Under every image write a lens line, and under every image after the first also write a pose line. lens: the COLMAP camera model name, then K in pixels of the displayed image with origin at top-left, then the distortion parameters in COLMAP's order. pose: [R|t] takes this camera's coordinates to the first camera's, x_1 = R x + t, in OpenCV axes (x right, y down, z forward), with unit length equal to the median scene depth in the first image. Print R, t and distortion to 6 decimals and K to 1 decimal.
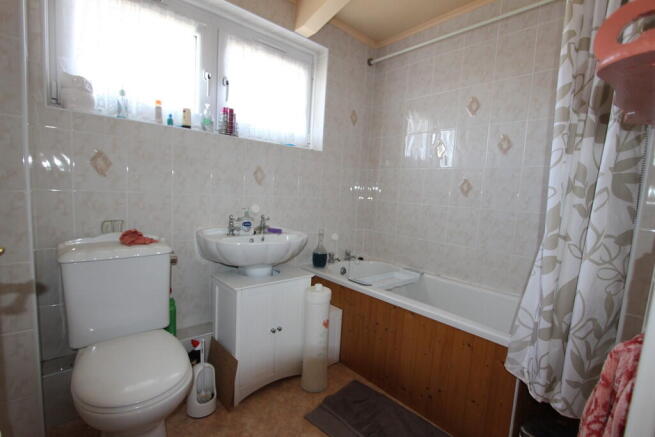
lens RADIAL K [[303.9, 0, 326.4], [0, 303.9, 220.6], [0, 0, 1]] dist [-0.021405, 0.001503]
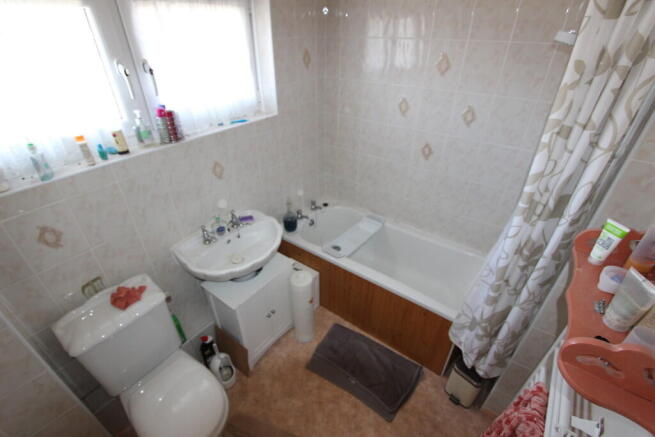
lens RADIAL K [[303.9, 0, 326.5], [0, 303.9, 218.3], [0, 0, 1]] dist [-0.021405, 0.001503]
pose [[0.978623, -0.151359, 0.139235, -0.054058], [0.069395, 0.880337, 0.469245, -0.457231], [-0.193599, -0.449552, 0.872022, 0.077879]]
